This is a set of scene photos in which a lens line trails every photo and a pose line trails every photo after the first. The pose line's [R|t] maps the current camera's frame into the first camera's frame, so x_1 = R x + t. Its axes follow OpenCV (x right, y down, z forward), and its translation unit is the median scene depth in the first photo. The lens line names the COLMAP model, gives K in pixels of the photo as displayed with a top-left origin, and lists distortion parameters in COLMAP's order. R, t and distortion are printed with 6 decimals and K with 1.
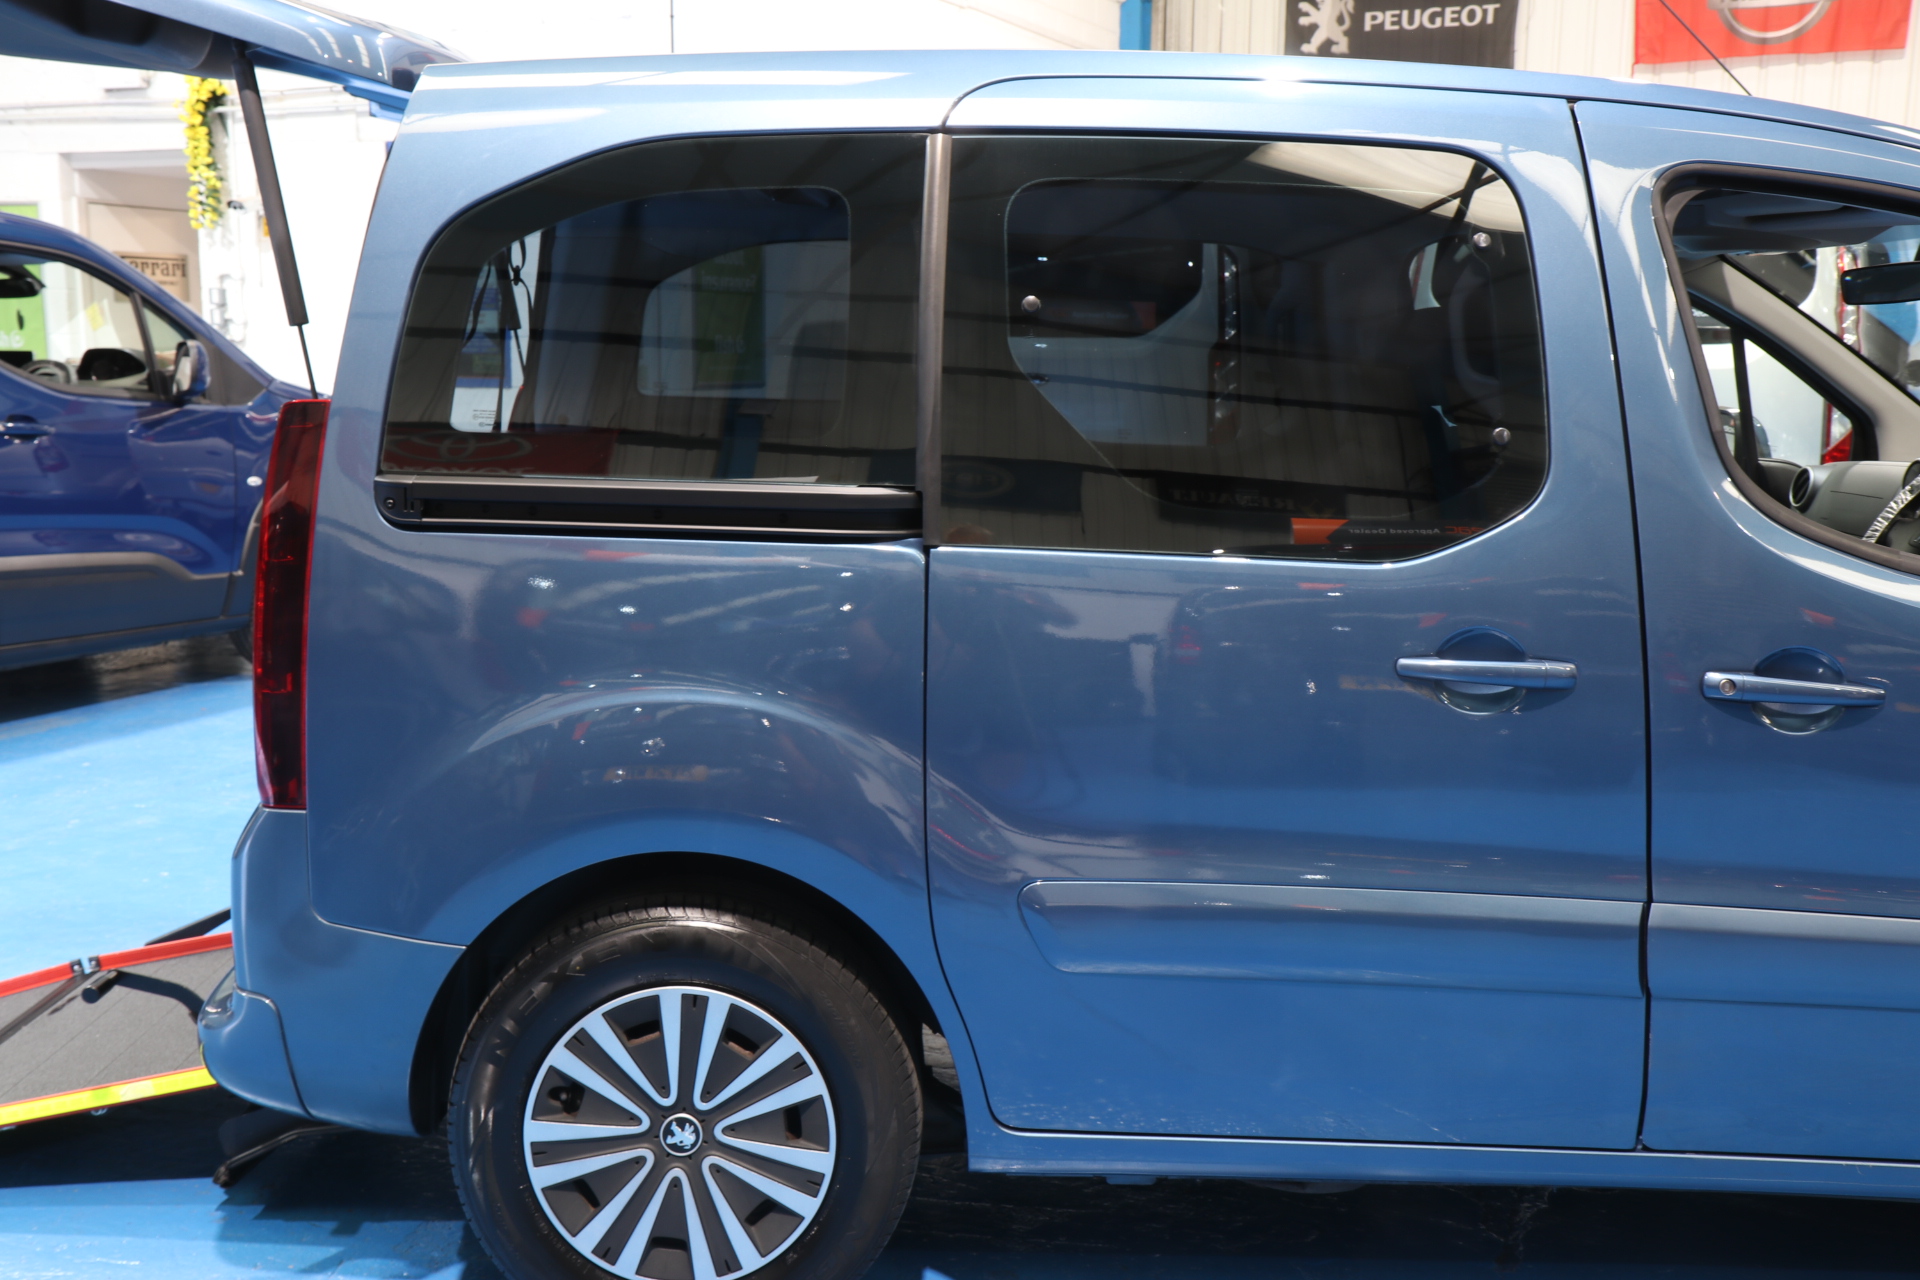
lens RADIAL K [[1965.4, 0, 951.6], [0, 1965.4, 641.6], [0, 0, 1]] dist [0.014674, 0.000000]
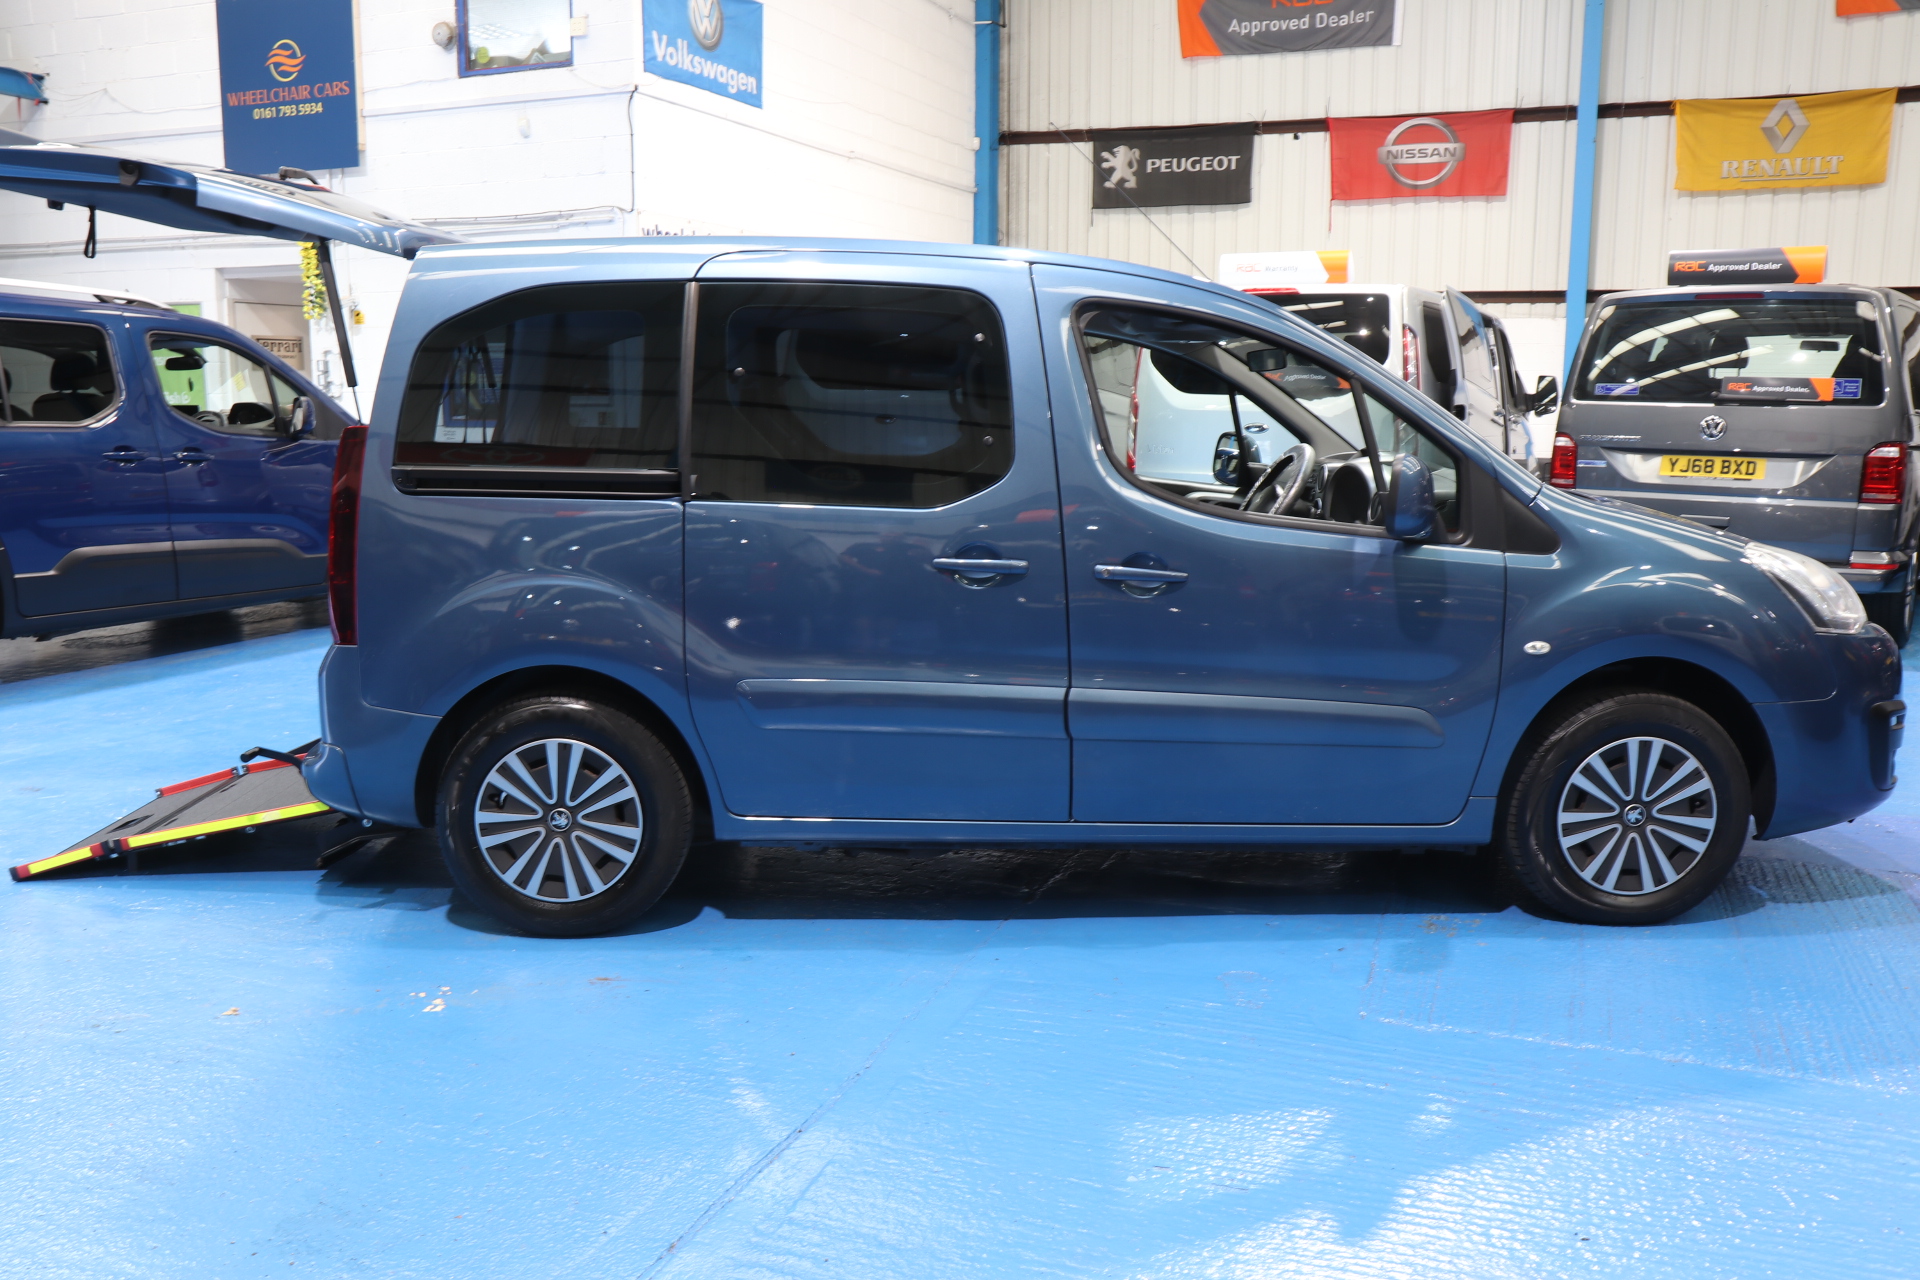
lens RADIAL K [[1534.4, 0, 961.4], [0, 1534.4, 641.0], [0, 0, 1]] dist [-0.092977, 0.043467]
pose [[0.999220, -0.007531, 0.038759, 0.186153], [0.007177, 0.999931, 0.009276, 0.070427], [-0.038826, -0.008990, 0.999206, -0.449097]]
